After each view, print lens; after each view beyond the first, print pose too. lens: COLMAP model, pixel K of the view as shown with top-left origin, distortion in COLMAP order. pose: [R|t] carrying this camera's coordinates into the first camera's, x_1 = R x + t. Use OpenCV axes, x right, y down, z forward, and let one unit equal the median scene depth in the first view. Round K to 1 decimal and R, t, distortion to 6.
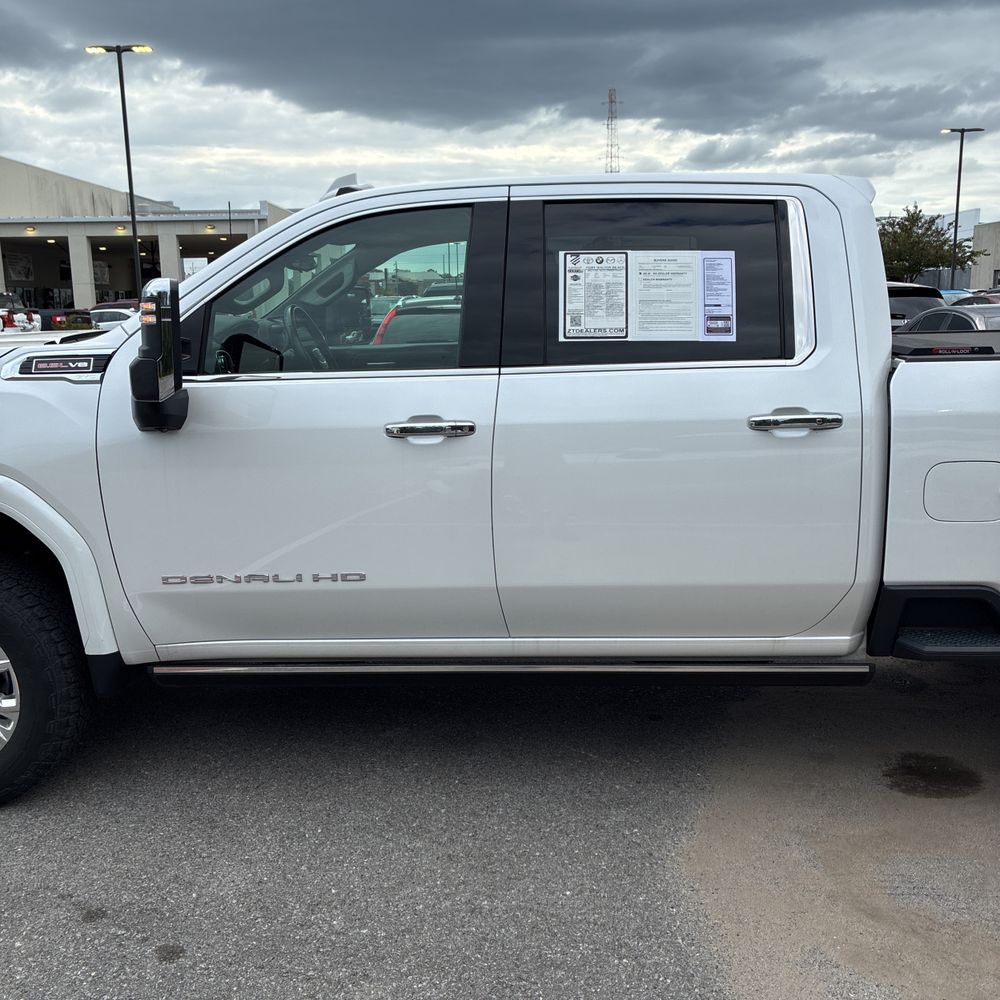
lens RADIAL K [[1015.3, 0, 500.4], [0, 1015.3, 470.6], [0, 0, 1]] dist [0.025704, 0.000000]
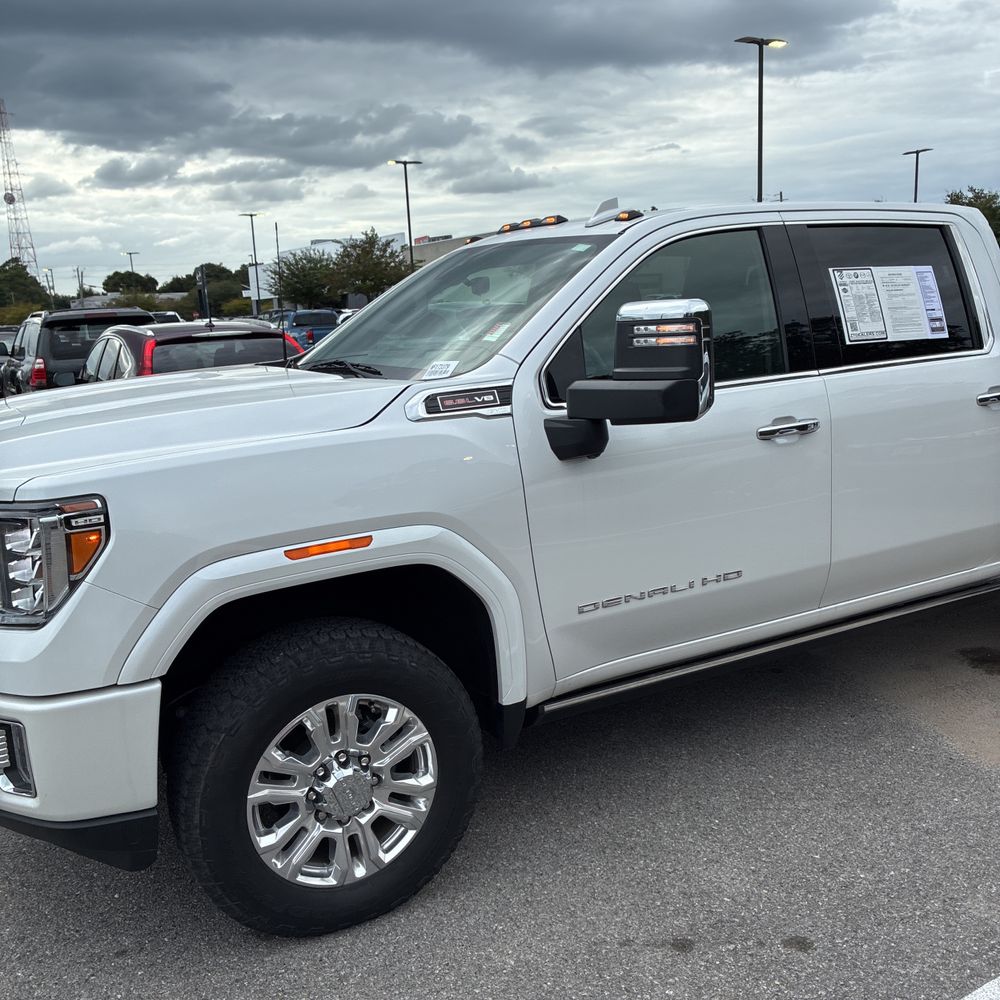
lens RADIAL K [[1015.3, 0, 533.3], [0, 1015.3, 479.9], [0, 0, 1]] dist [0.025704, 0.000000]
pose [[0.855361, -0.119548, 0.504049, -0.853284], [0.125439, 0.991849, 0.022375, -0.044696], [-0.502616, 0.044089, 0.863385, 0.176841]]
